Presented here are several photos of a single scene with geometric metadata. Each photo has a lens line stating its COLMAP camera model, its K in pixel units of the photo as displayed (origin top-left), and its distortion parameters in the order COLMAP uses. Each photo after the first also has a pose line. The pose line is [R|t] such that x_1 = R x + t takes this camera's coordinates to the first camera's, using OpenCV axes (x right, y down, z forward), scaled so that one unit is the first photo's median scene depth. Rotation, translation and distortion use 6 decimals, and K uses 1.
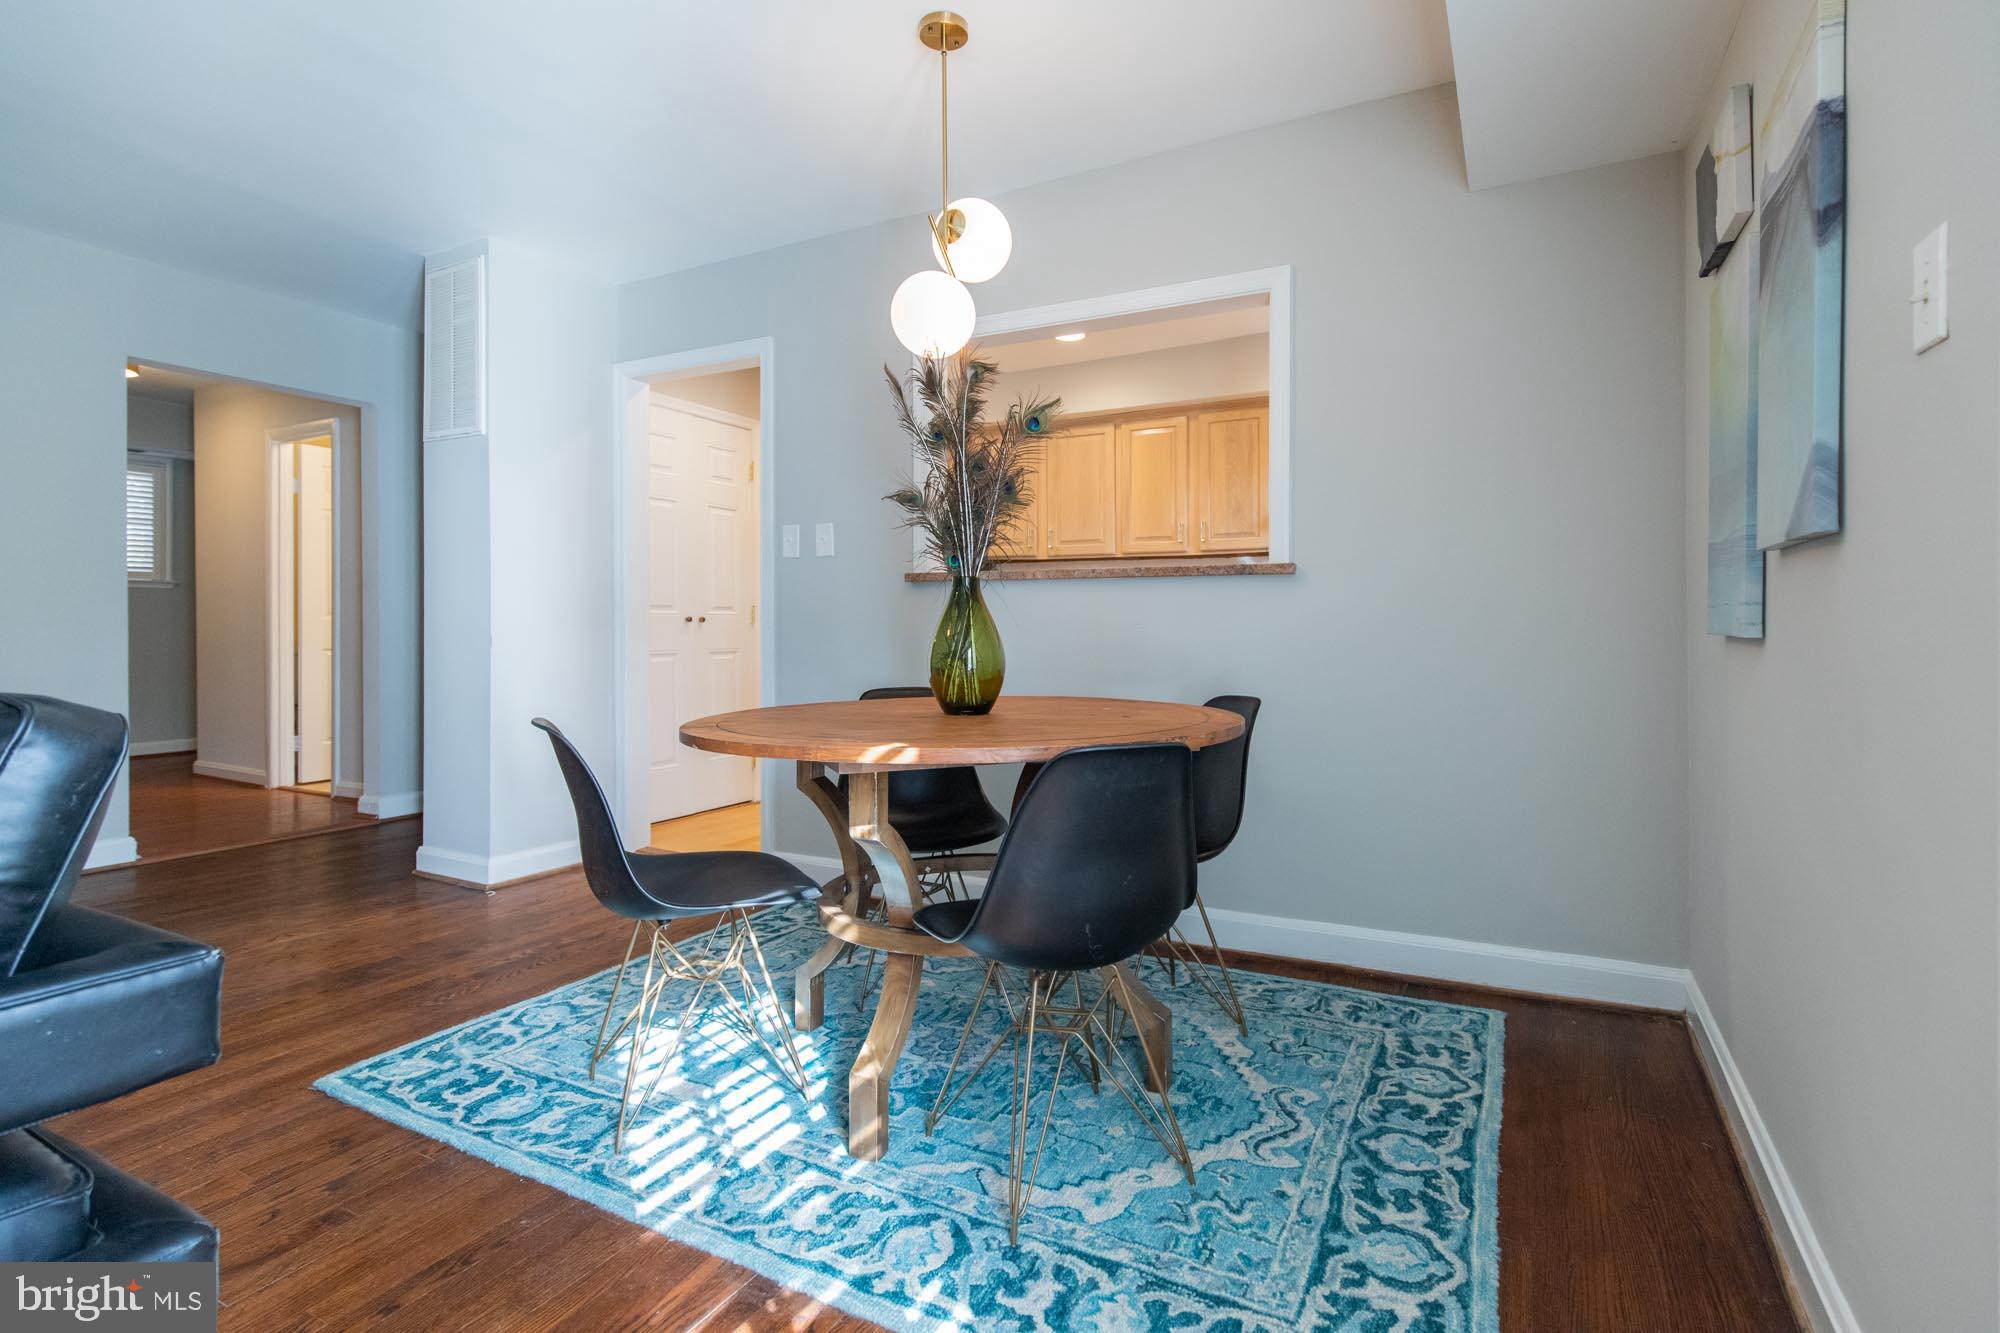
lens RADIAL K [[937.6, 0, 1029.6], [0, 937.6, 614.4], [0, 0, 1]] dist [0.002965, 0.000205]
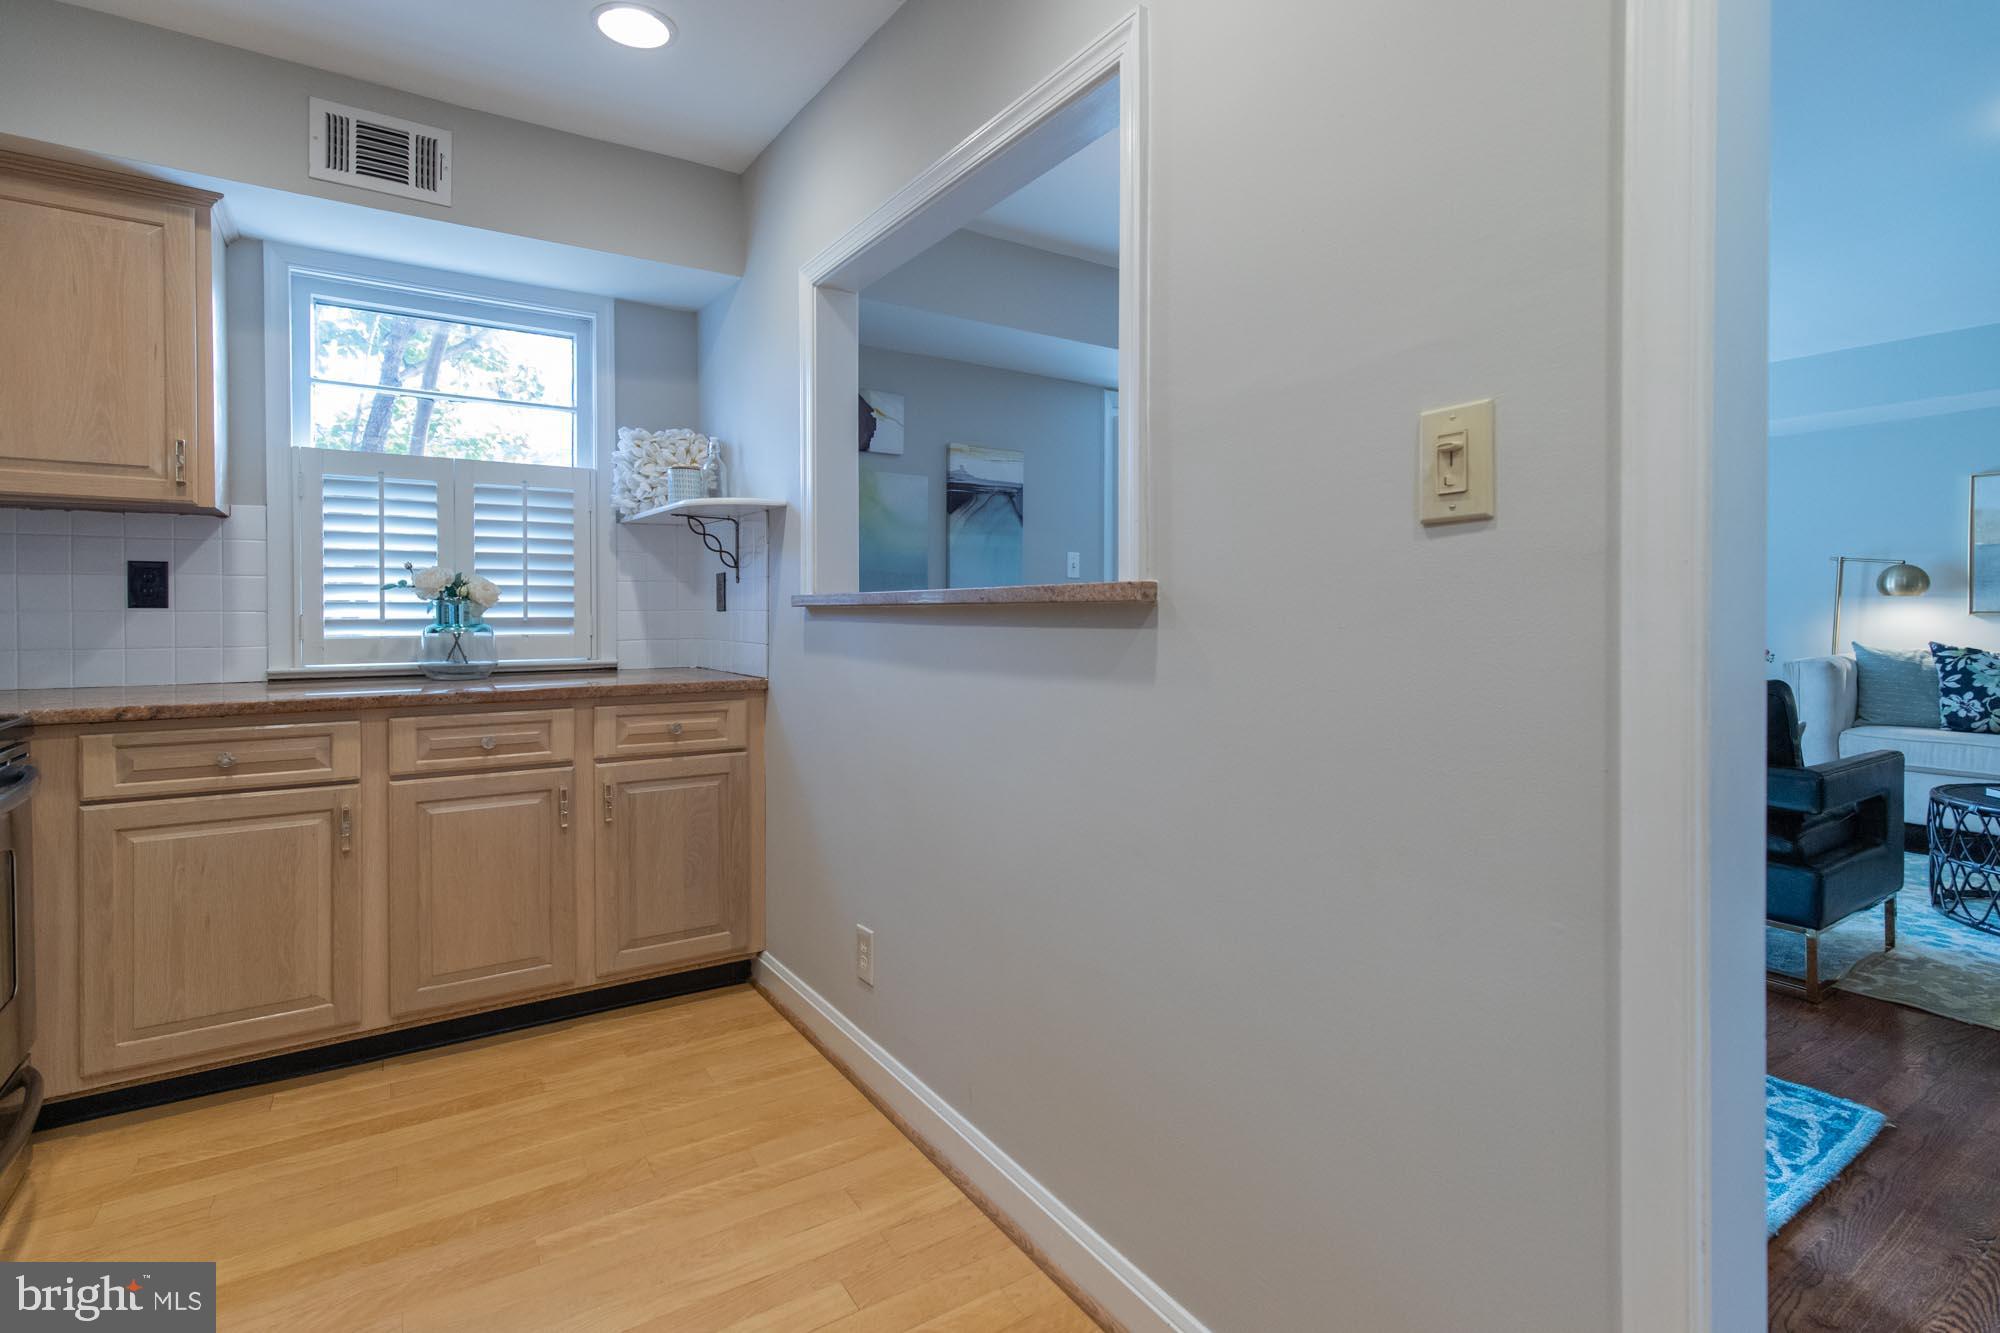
lens RADIAL K [[937.6, 0, 1029.6], [0, 937.6, 614.4], [0, 0, 1]] dist [0.002965, 0.000205]
pose [[-0.885331, -0.002928, 0.464952, -0.388164], [-0.004873, 0.999984, -0.002980, -0.042870], [-0.464936, -0.004904, -0.885331, 2.230394]]
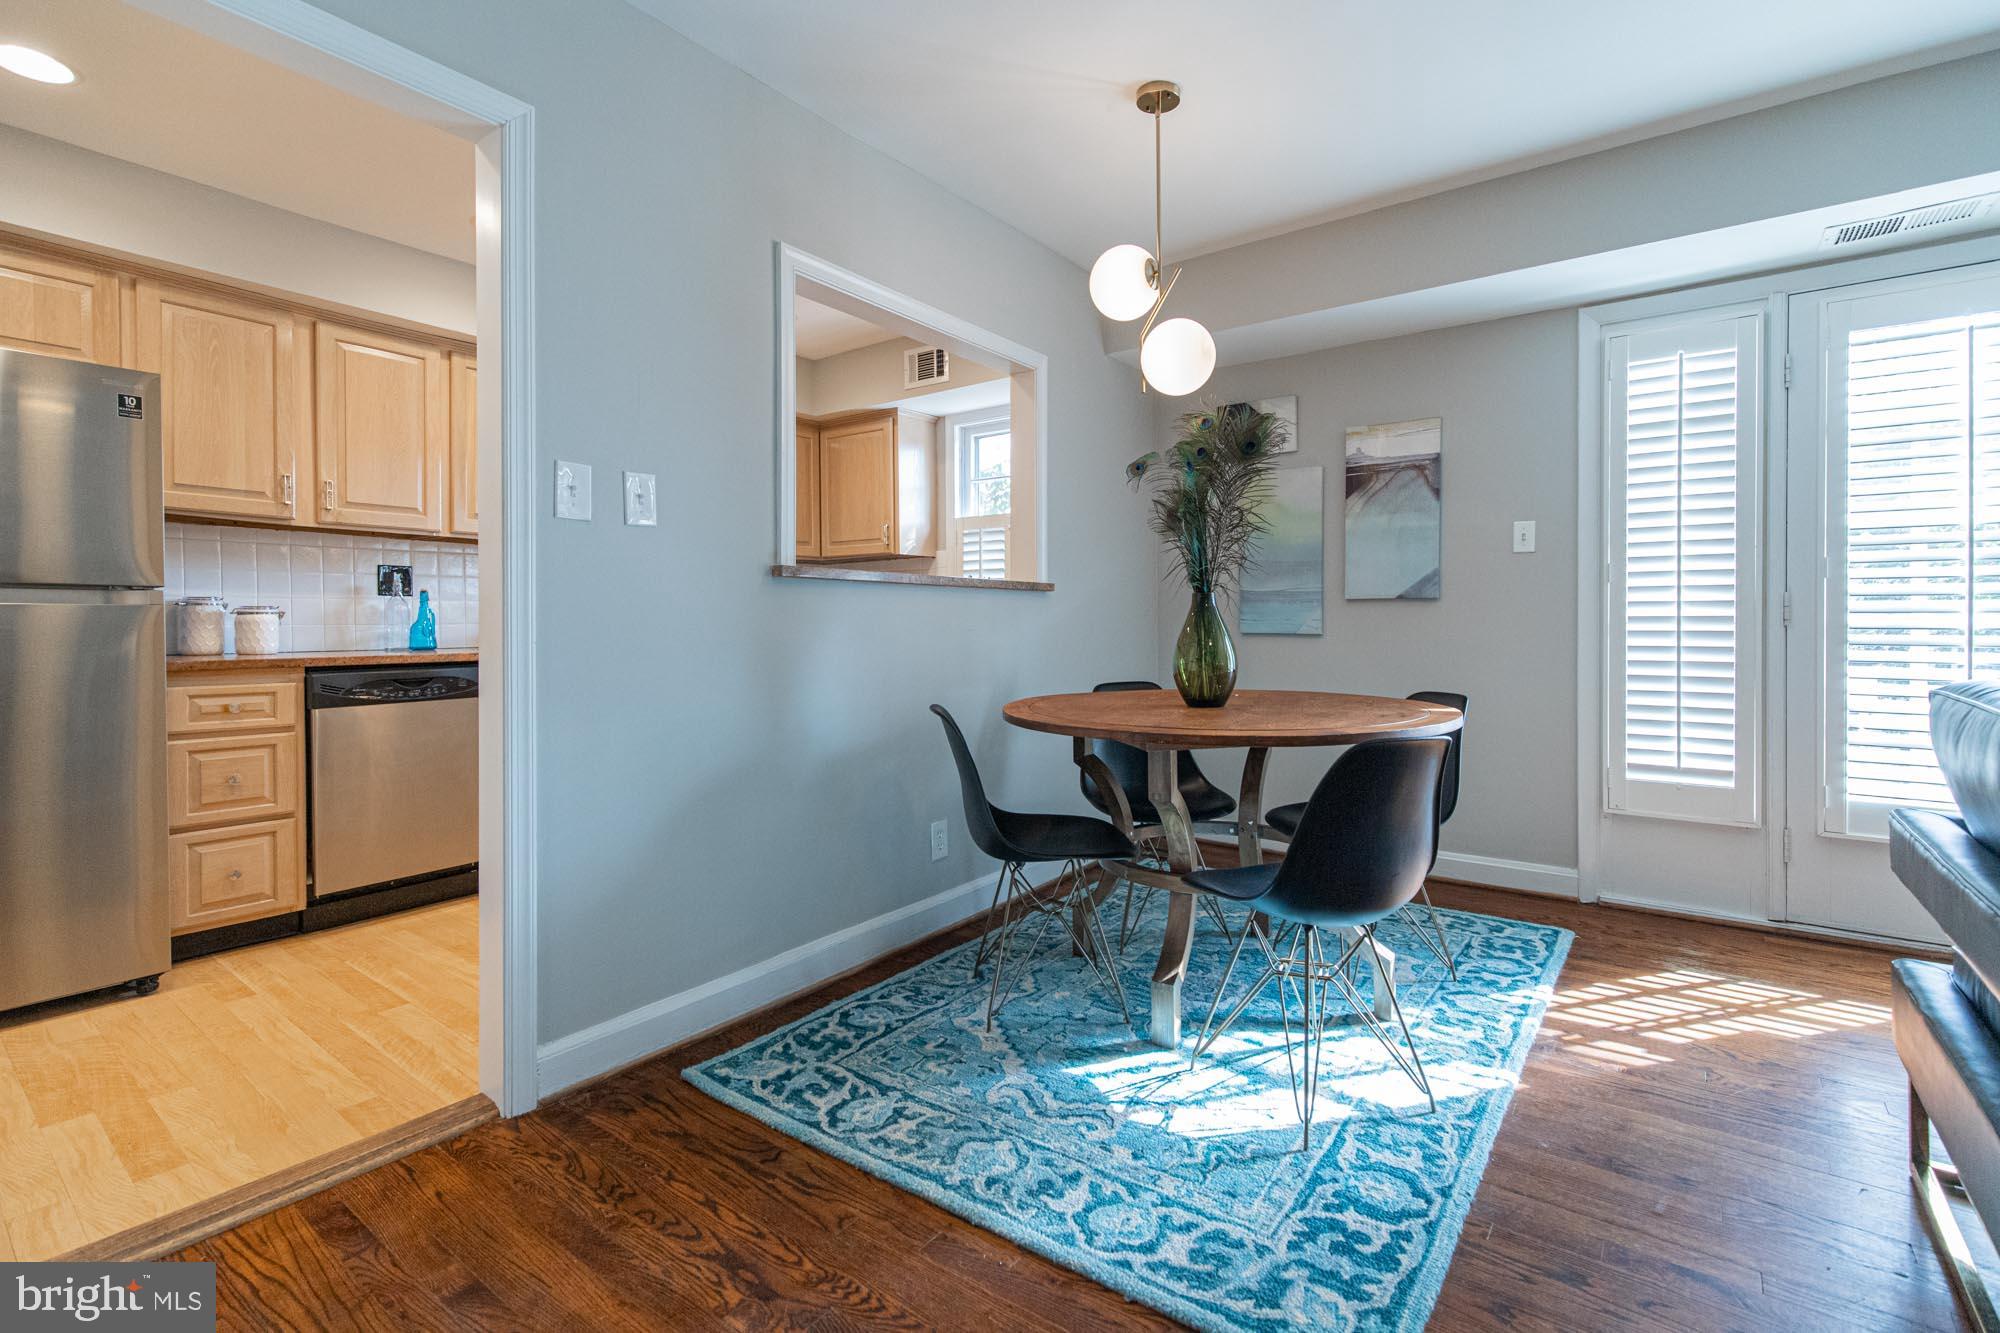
lens RADIAL K [[944.1, 0, 1005.0], [0, 944.1, 622.9], [0, 0, 1]] dist [0.005714, -0.000020]
pose [[0.151282, -0.000771, 0.988490, -1.318912], [-0.005023, 0.999986, 0.001549, -0.000002], [-0.988478, -0.005200, 0.151276, 1.089878]]
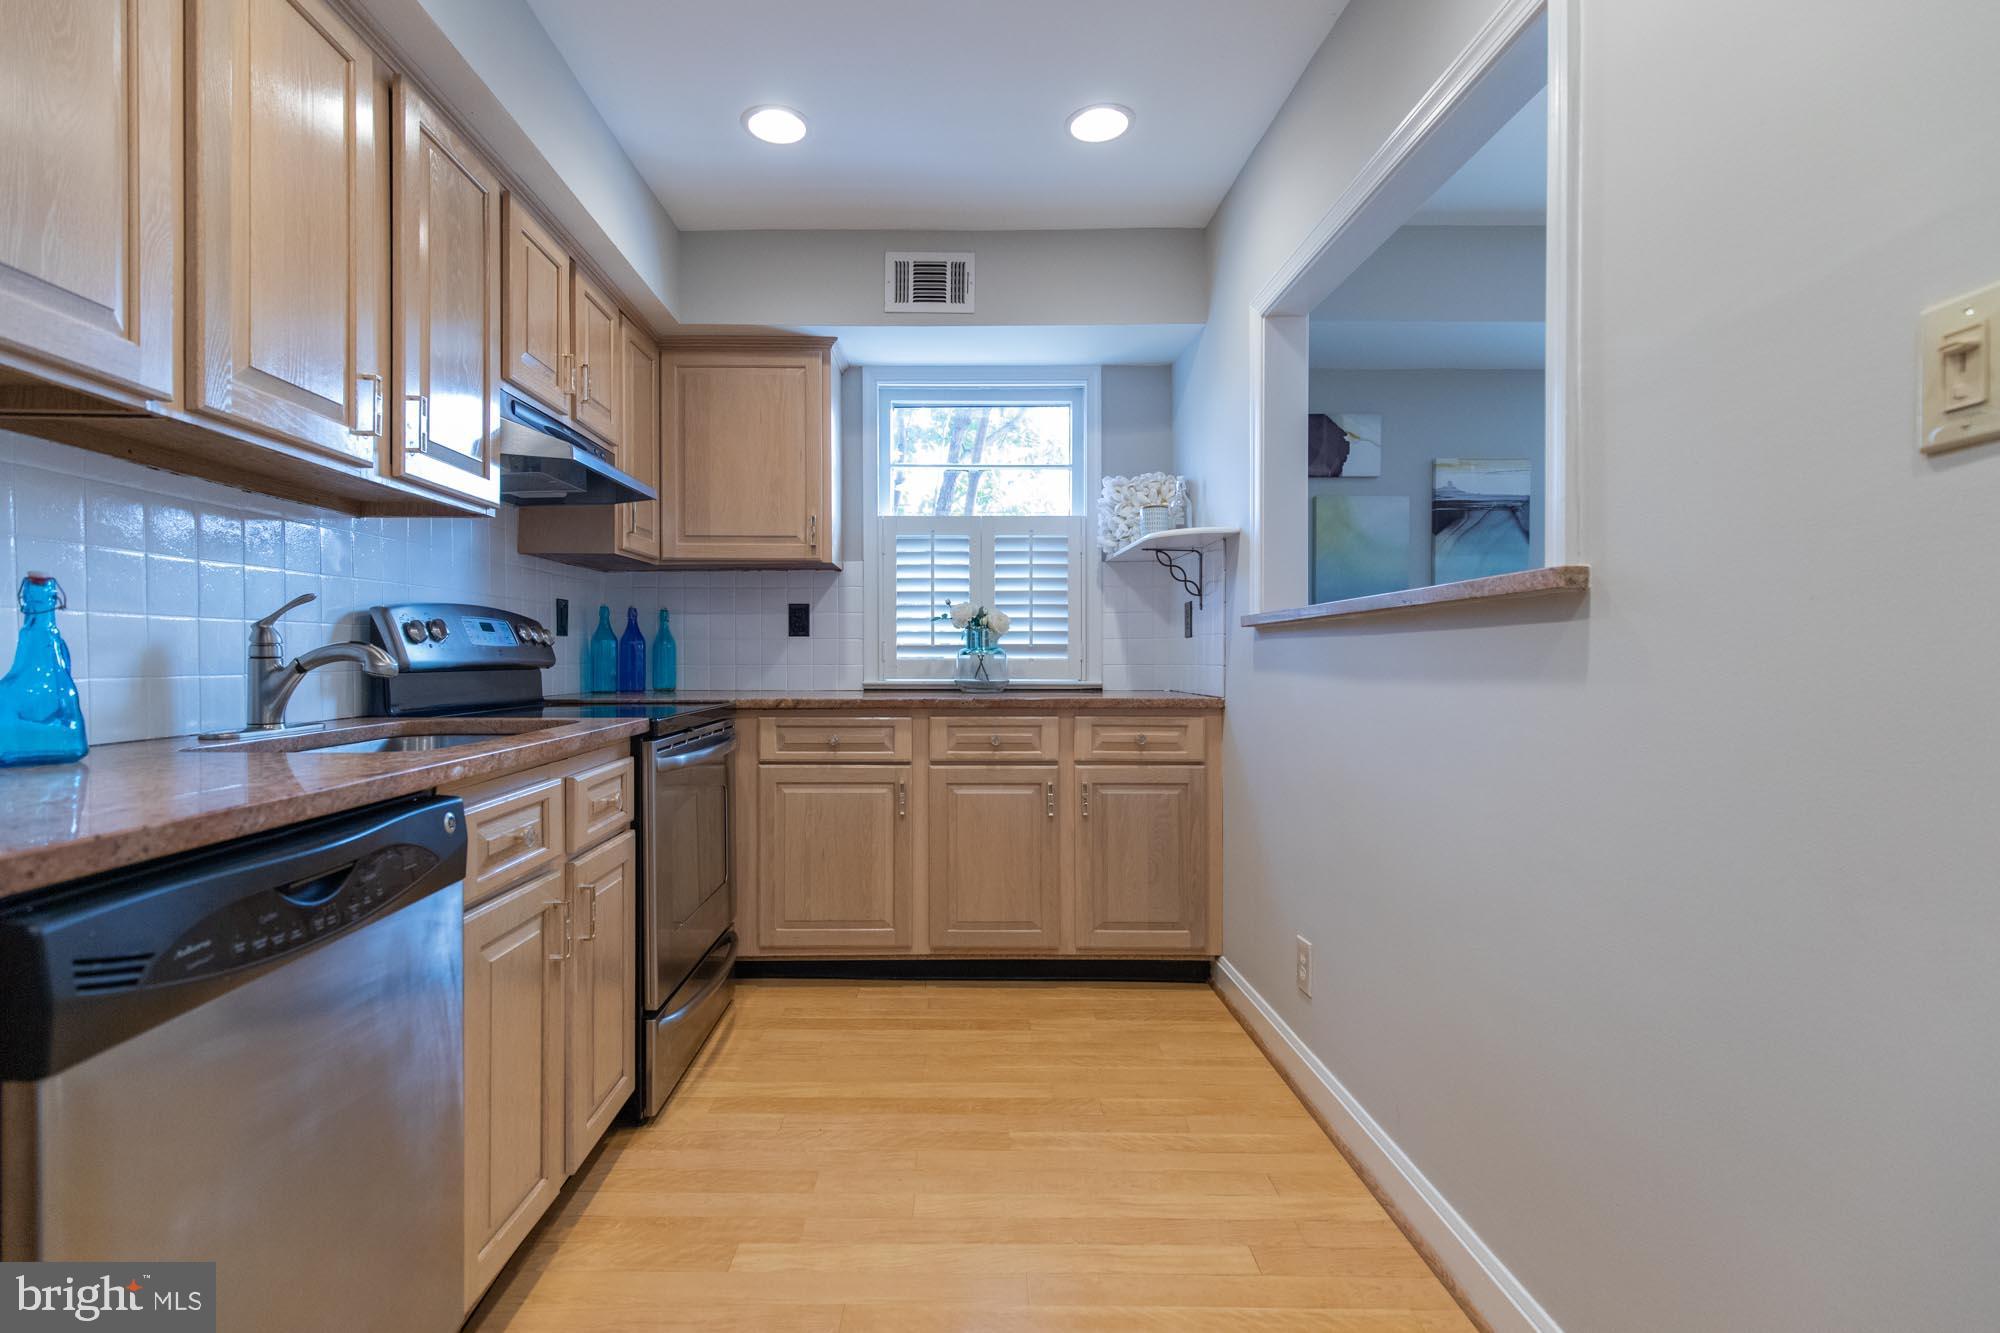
lens RADIAL K [[934.1, 0, 982.7], [0, 934.1, 659.1], [0, 0, 1]] dist [0.008814, -0.001136]
pose [[-0.481864, -0.000975, 0.876246, -0.489036], [-0.008780, 0.999955, -0.003716, -0.005811], [-0.876202, -0.009484, -0.481850, 2.219231]]
